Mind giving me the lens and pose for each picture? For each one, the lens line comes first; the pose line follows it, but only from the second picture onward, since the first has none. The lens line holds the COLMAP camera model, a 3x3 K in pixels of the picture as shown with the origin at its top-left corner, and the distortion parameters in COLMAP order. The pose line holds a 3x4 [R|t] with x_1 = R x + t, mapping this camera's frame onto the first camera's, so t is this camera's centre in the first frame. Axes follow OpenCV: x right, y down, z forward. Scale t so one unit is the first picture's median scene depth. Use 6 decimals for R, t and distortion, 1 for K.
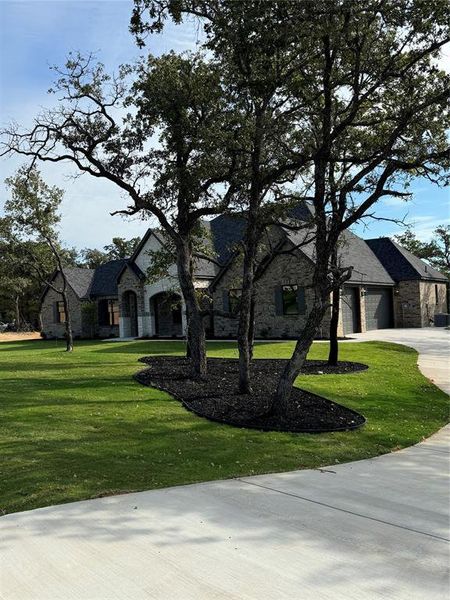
lens RADIAL K [[238.6, 0, 225.0], [0, 238.6, 297.5], [0, 0, 1]] dist [-0.000950, -0.000350]
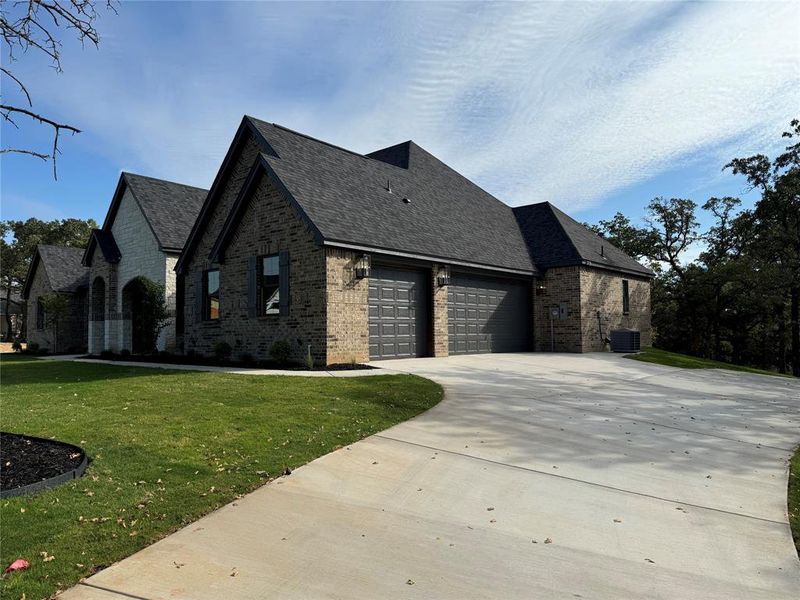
lens RADIAL K [[318.2, 0, 370.7], [0, 318.2, 303.6], [0, 0, 1]] dist [-0.000950, -0.000350]
pose [[0.998860, 0.025100, -0.040605, 0.350172], [-0.025802, 0.999525, -0.016844, 0.036833], [0.040163, 0.017872, 0.999033, 0.235800]]
